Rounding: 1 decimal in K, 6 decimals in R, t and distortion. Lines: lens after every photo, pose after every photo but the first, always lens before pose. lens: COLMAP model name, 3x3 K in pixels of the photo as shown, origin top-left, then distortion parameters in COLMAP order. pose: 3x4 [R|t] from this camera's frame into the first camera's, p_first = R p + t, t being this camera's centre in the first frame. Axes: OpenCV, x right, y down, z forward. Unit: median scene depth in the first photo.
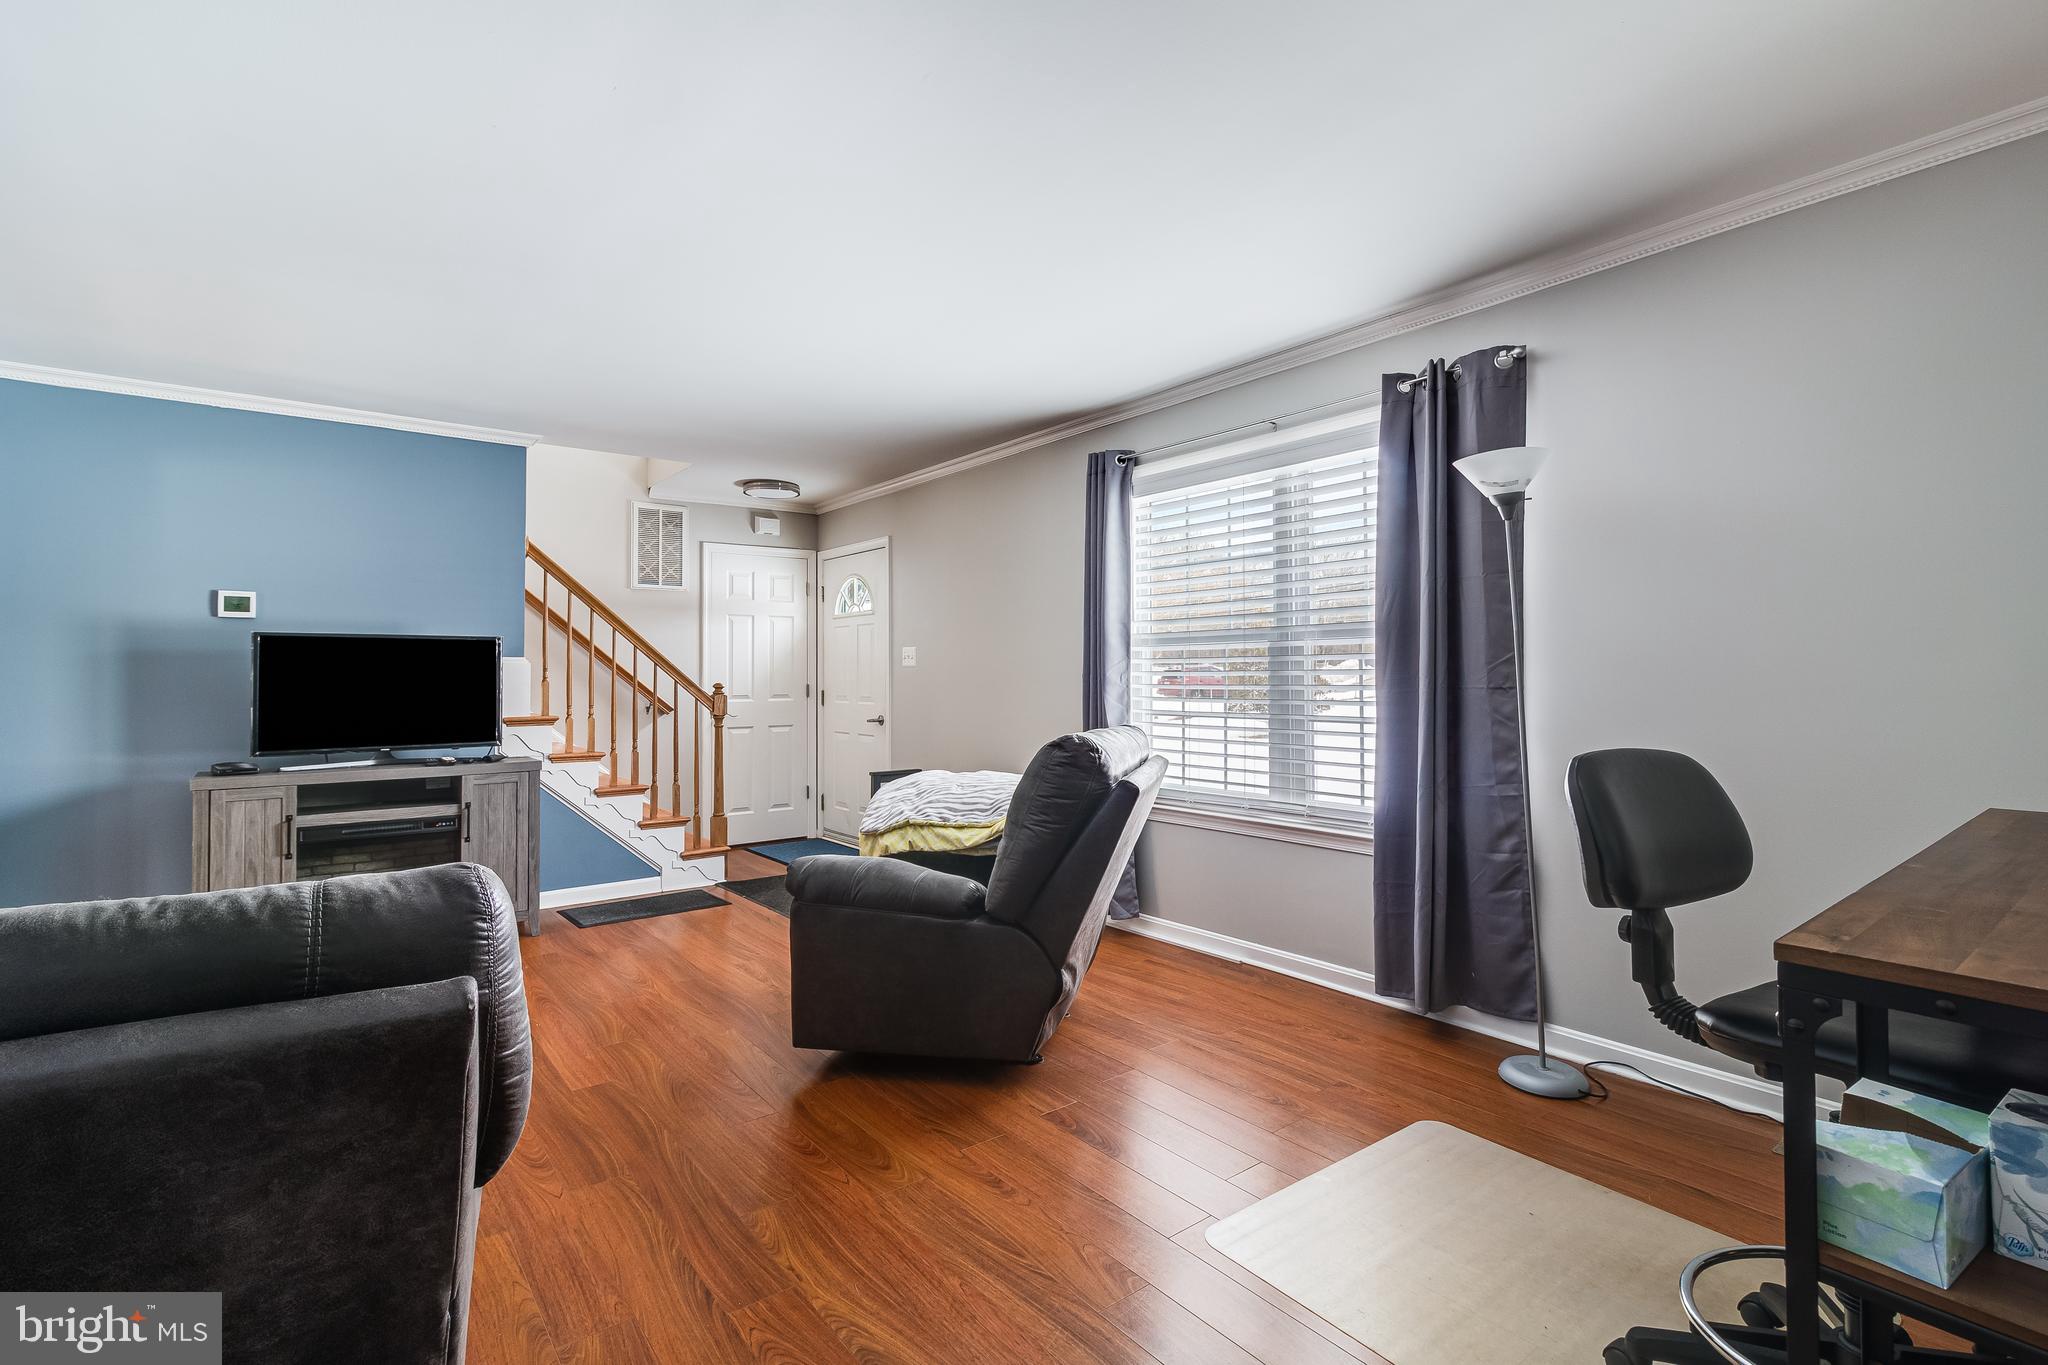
lens RADIAL K [[951.0, 0, 1029.8], [0, 951.0, 674.7], [0, 0, 1]] dist [0.005037, 0.001469]
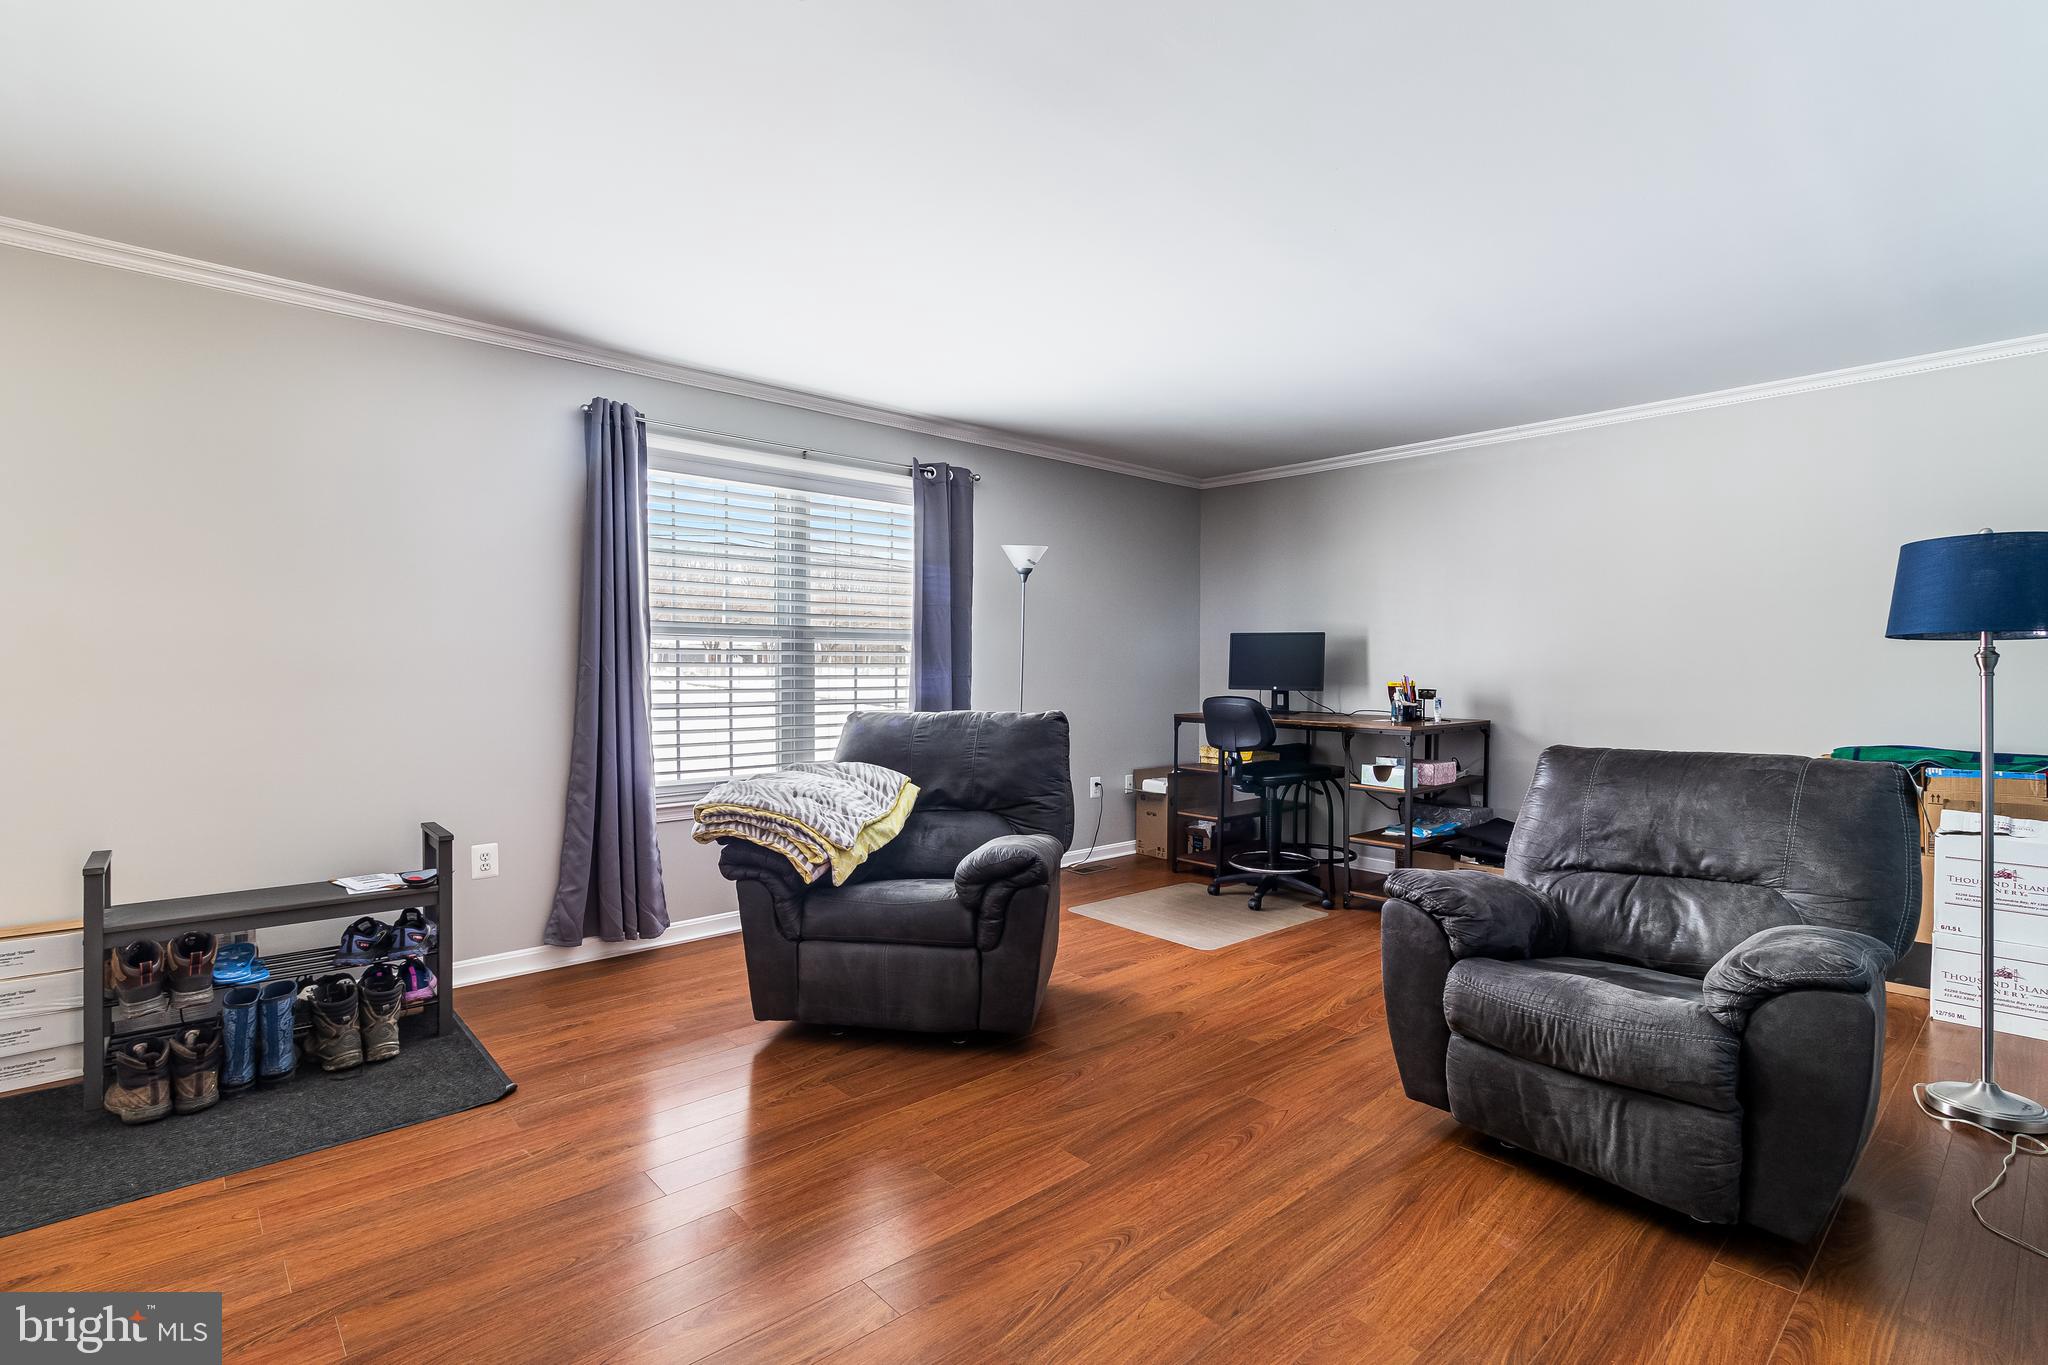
lens RADIAL K [[951.0, 0, 1023.1], [0, 951.0, 688.6], [0, 0, 1]] dist [0.005037, 0.001469]
pose [[-0.068057, -0.019636, 0.997488, -1.076286], [-0.003921, 0.999804, 0.019414, 0.004254], [-0.997674, -0.002590, -0.068120, 0.927169]]
